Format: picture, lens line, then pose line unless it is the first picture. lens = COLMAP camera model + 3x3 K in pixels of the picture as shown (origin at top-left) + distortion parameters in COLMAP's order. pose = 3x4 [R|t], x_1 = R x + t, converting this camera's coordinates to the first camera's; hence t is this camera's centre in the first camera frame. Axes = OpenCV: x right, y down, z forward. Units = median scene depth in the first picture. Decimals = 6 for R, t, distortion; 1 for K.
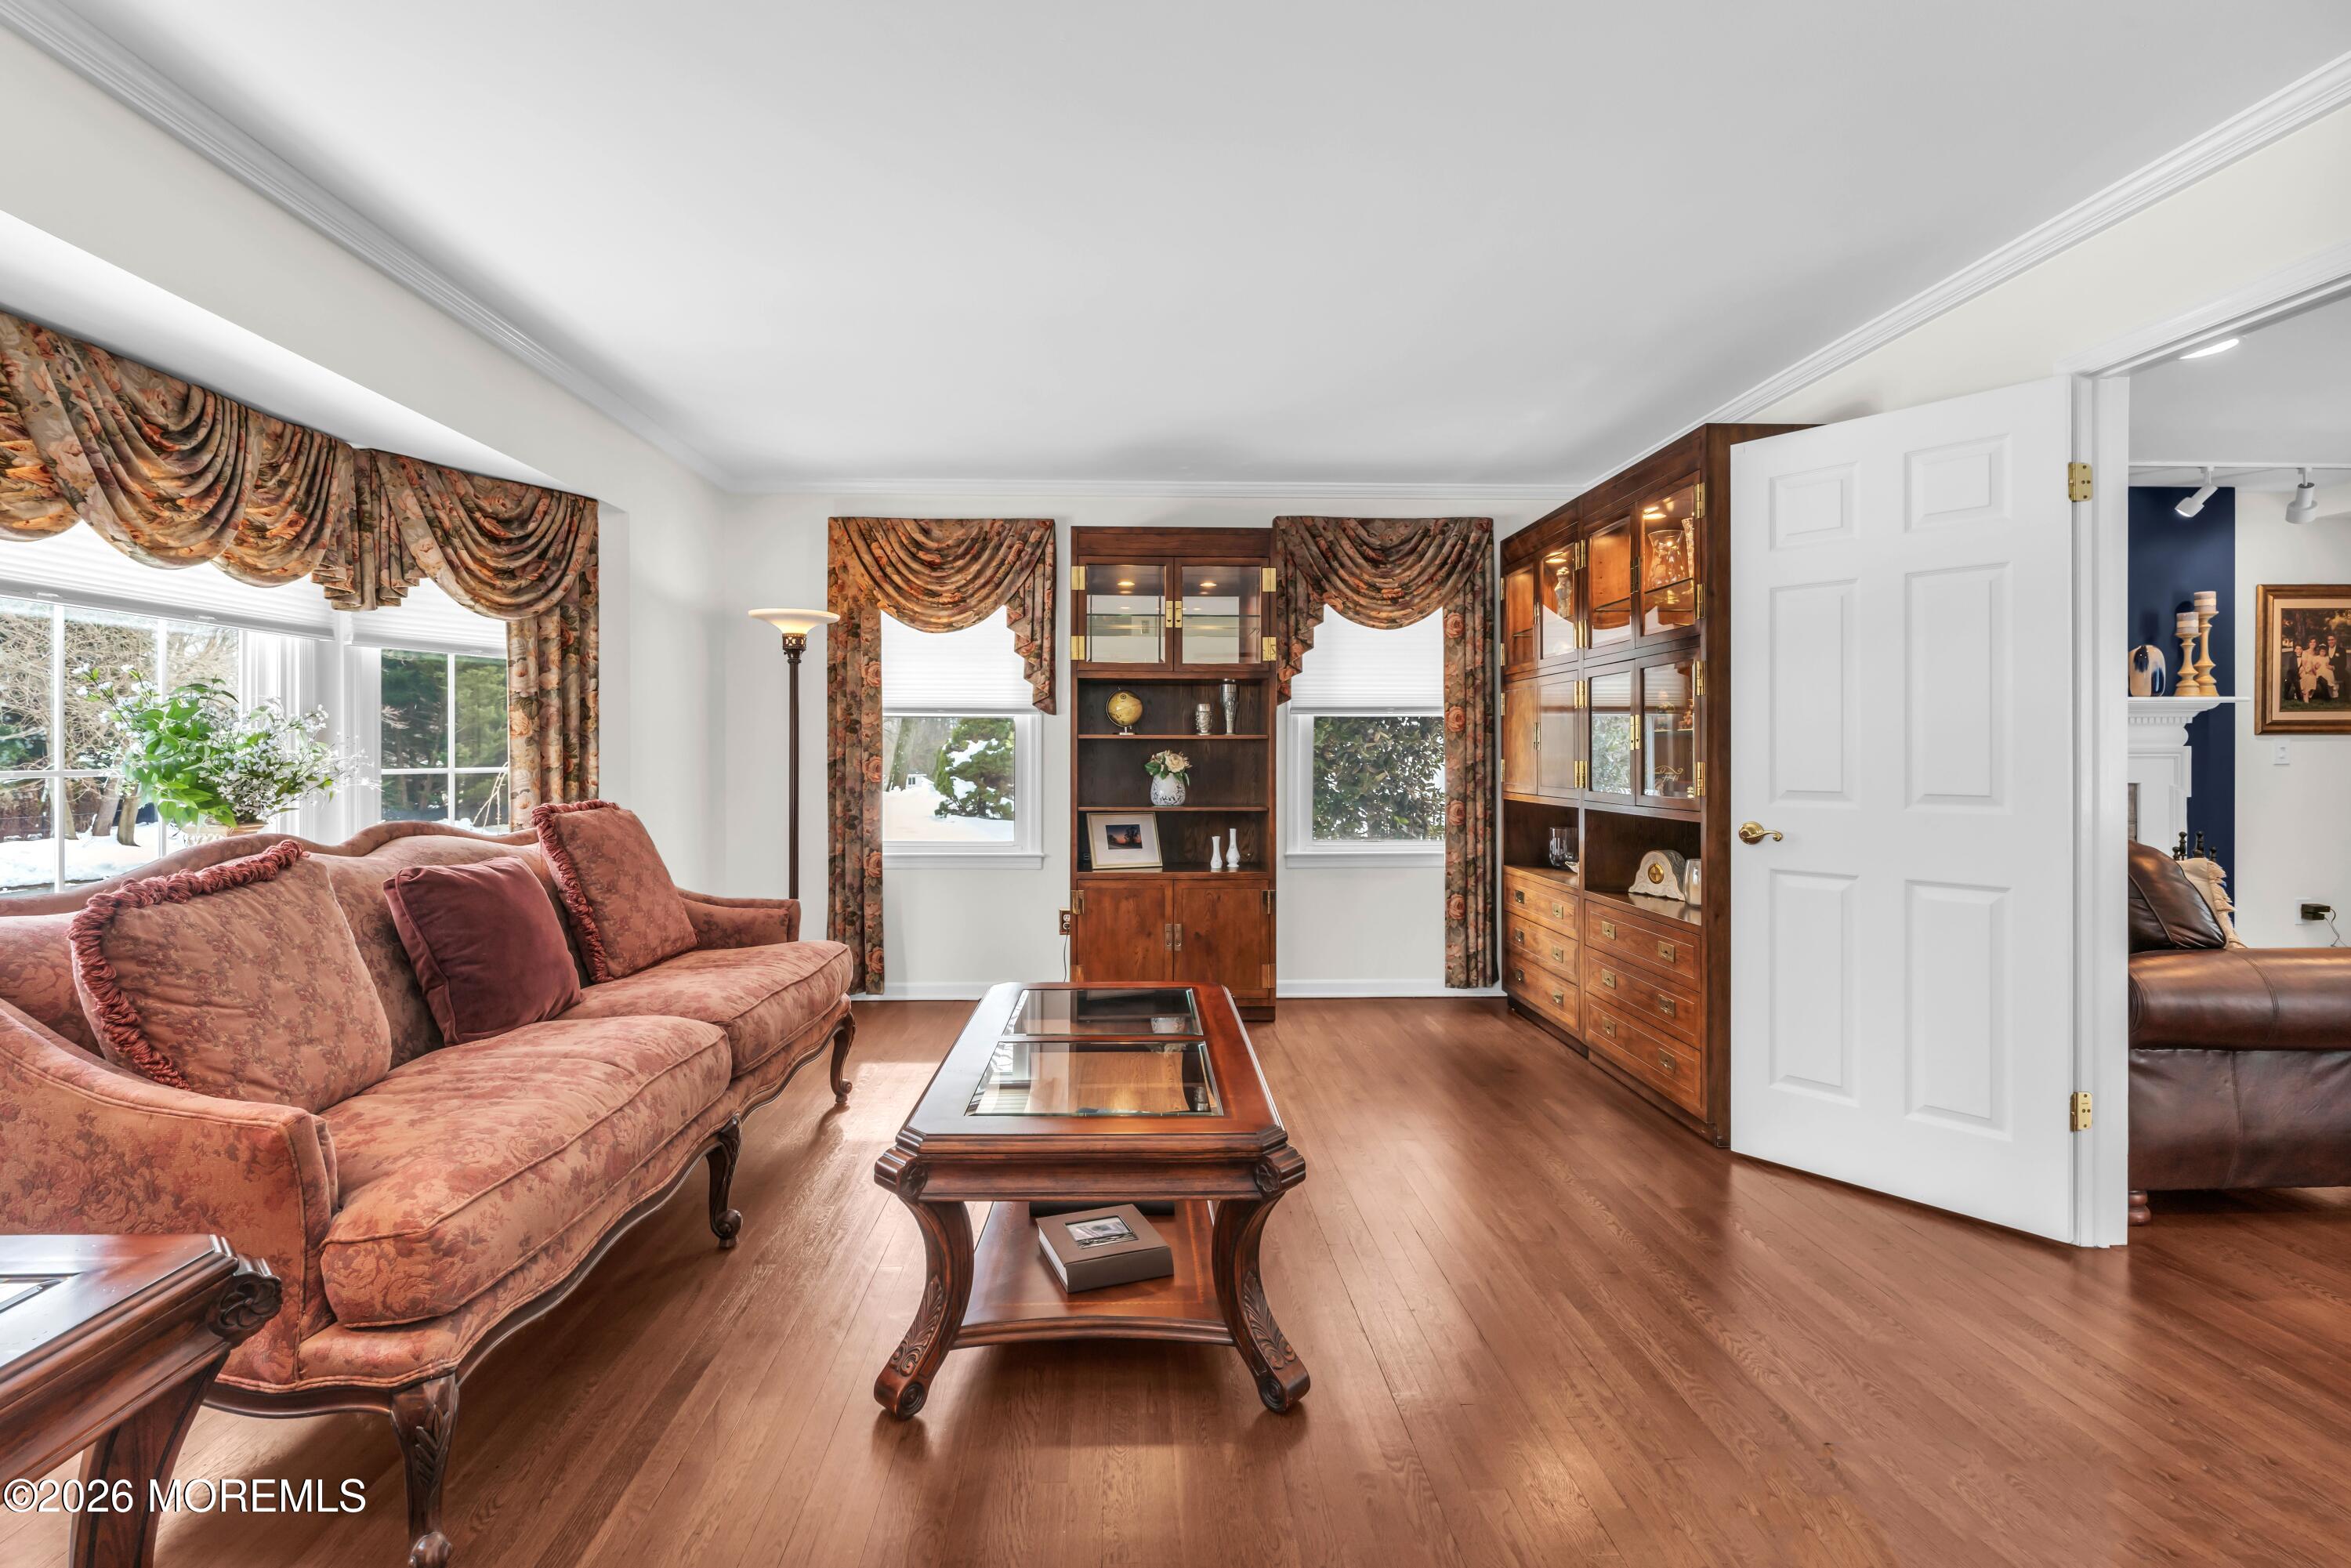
lens RADIAL K [[1093.3, 0, 1153.8], [0, 1093.3, 744.9], [0, 0, 1]] dist [0.003120, 0.000505]
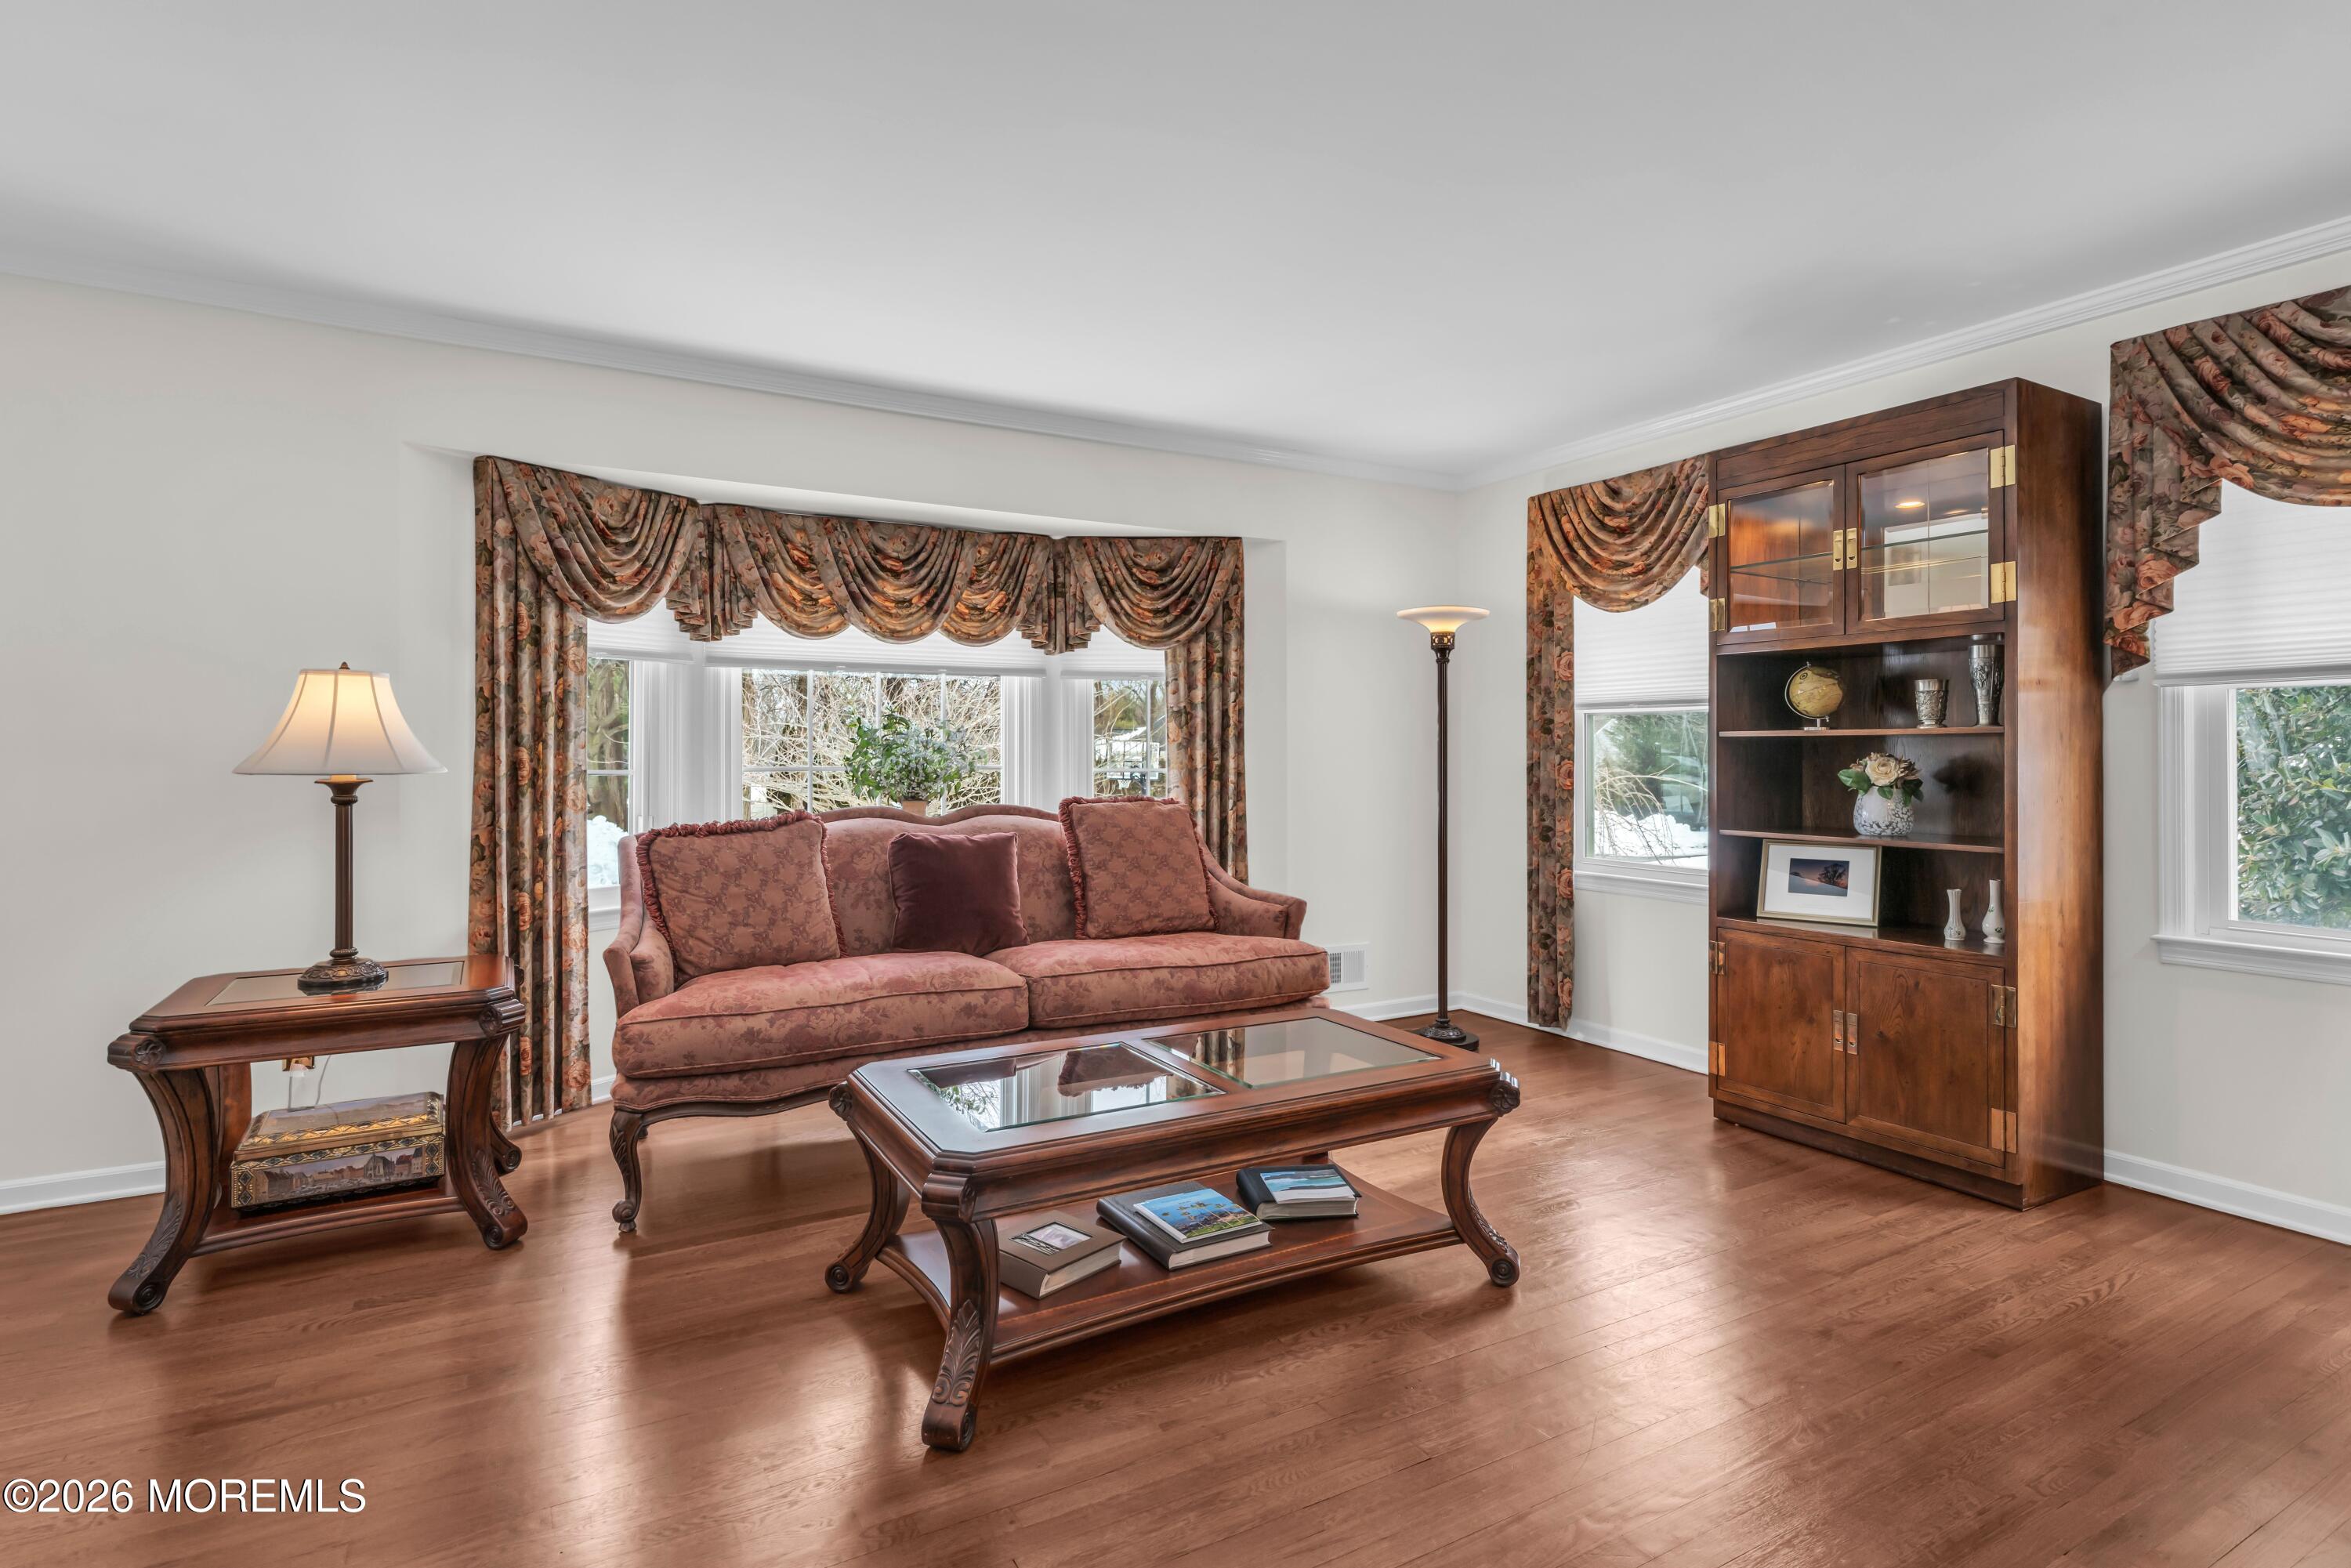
lens RADIAL K [[1186.1, 0, 1177.7], [0, 1186.1, 753.2], [0, 0, 1]] dist [-0.003092, 0.000718]
pose [[0.457521, -0.001390, -0.889198, 0.461767], [0.006110, 0.999980, 0.001580, 0.001548], [0.889178, -0.006156, 0.457520, 0.295121]]
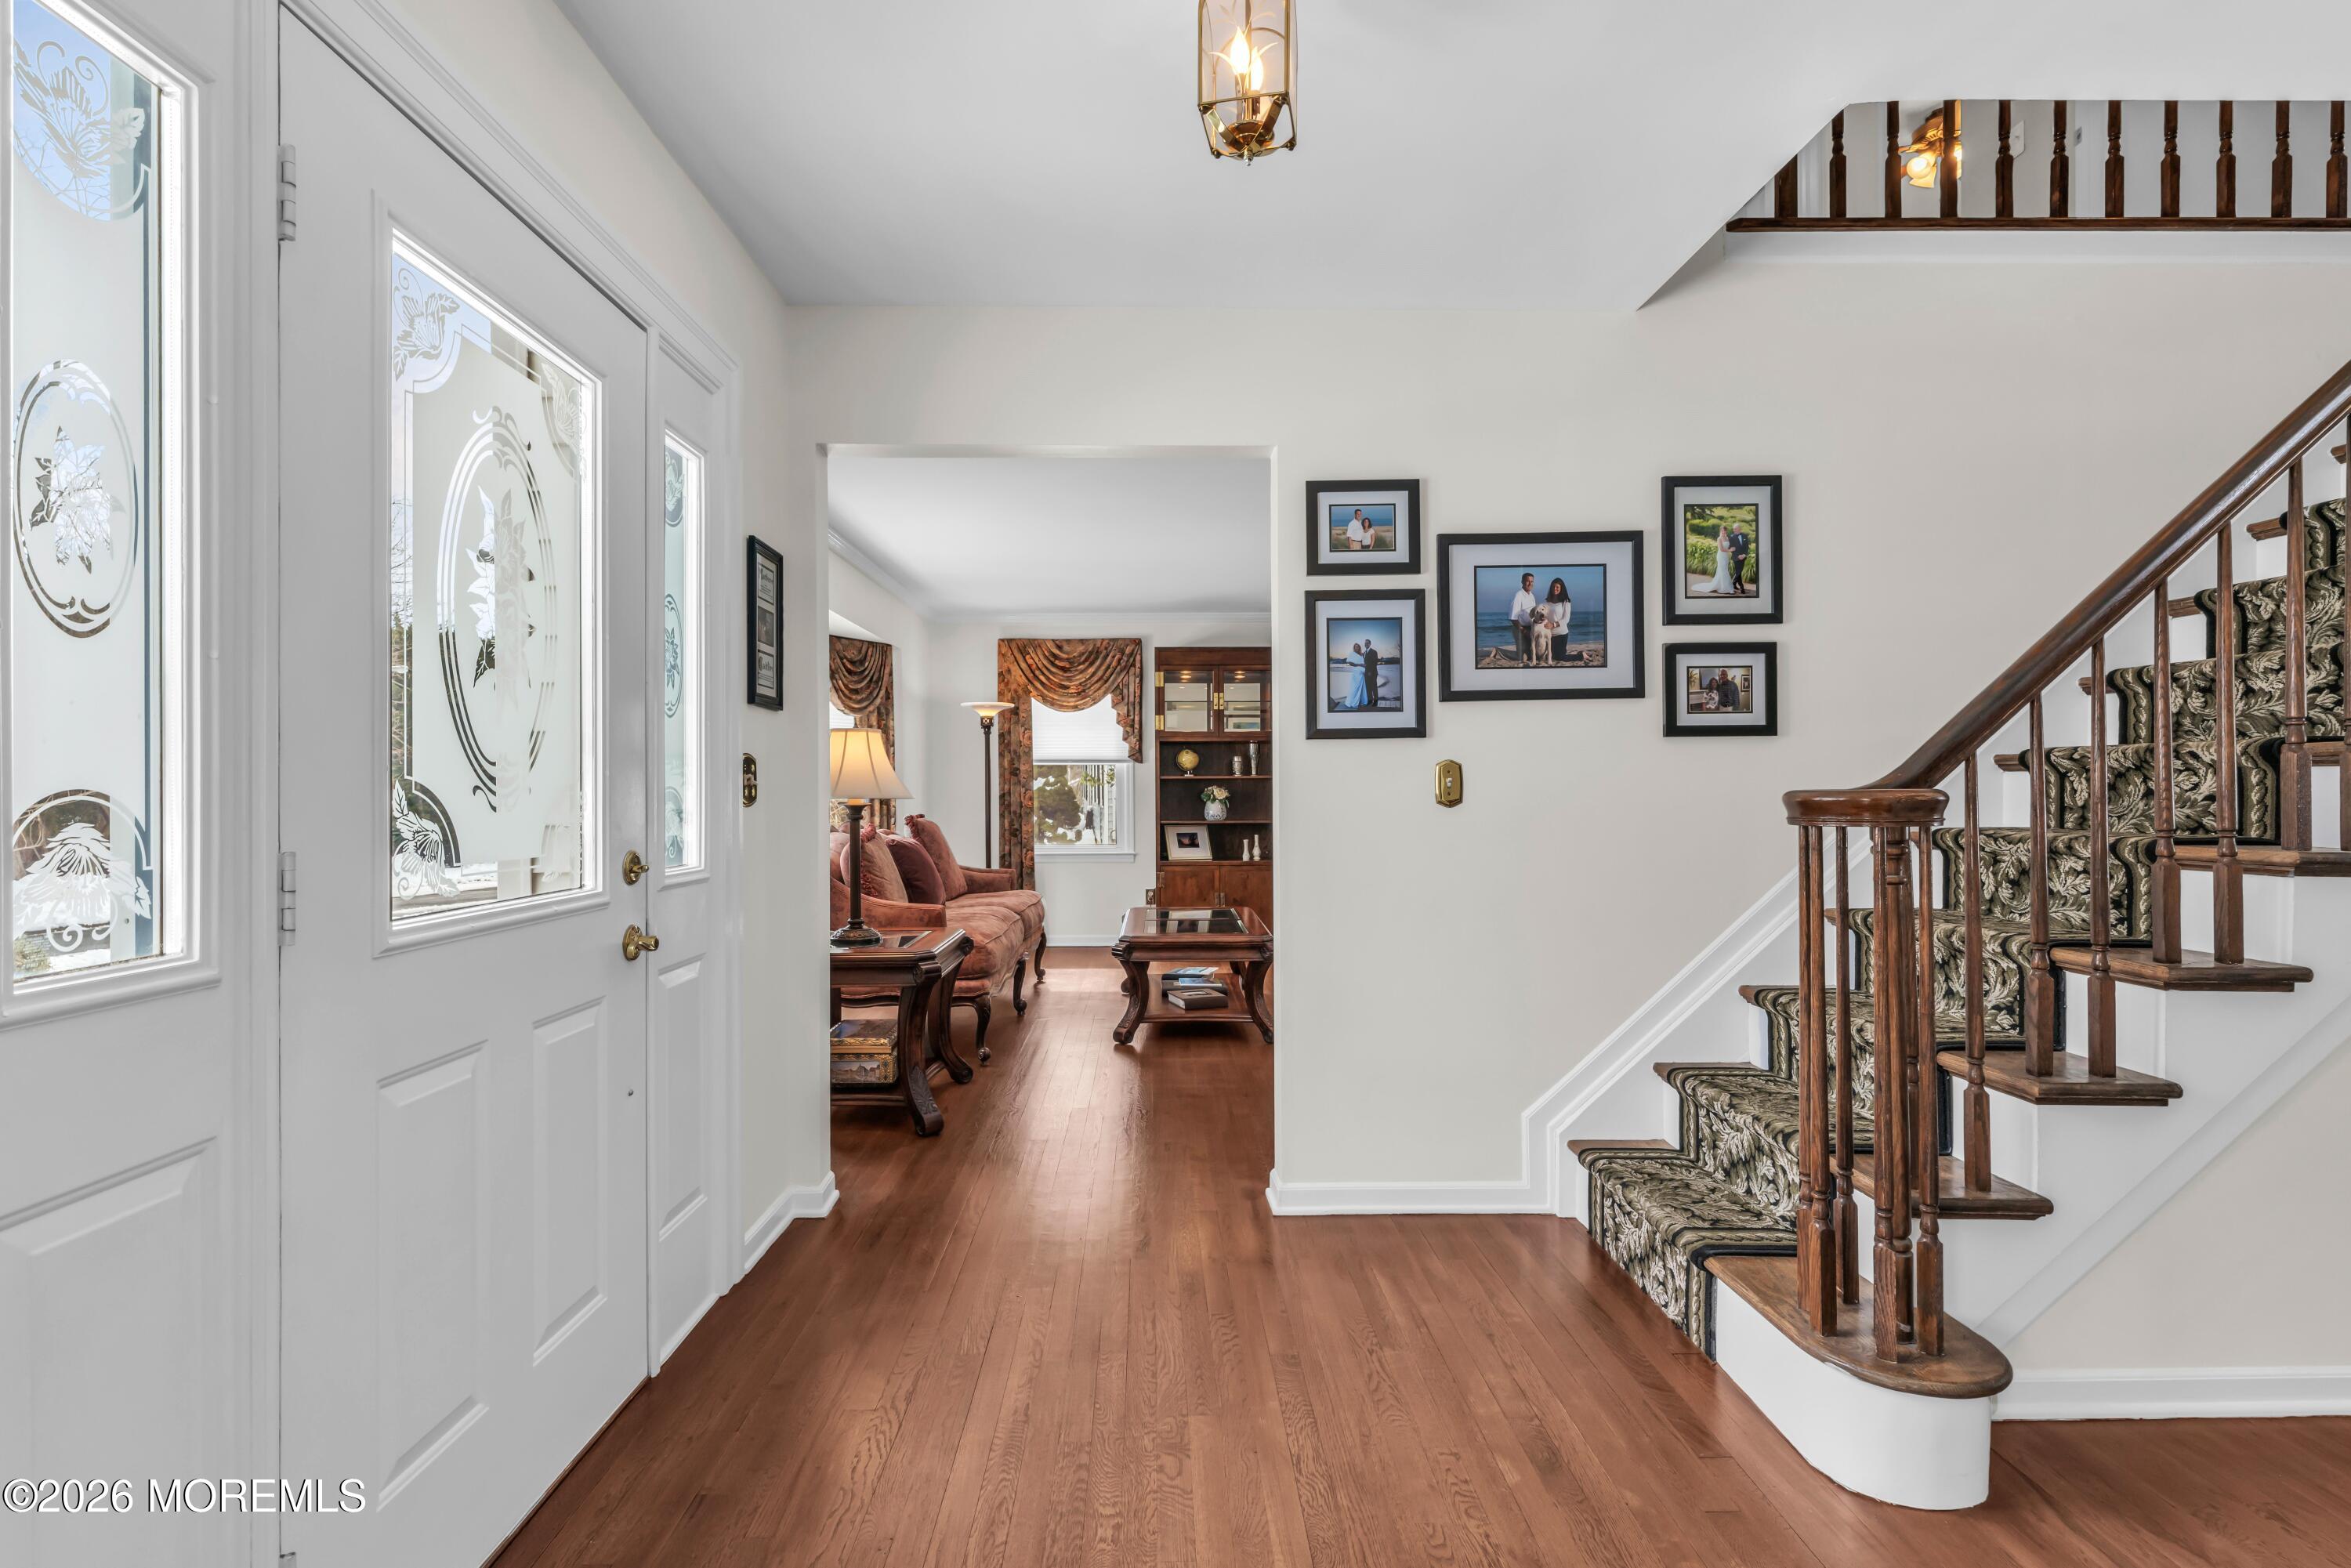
lens RADIAL K [[1186.1, 0, 1178.7], [0, 1186.1, 780.1], [0, 0, 1]] dist [-0.003092, 0.000718]
pose [[0.999970, -0.007320, -0.002497, -0.035872], [0.007322, 0.999973, 0.000915, -0.005029], [0.002490, -0.000933, 0.999996, -0.727551]]
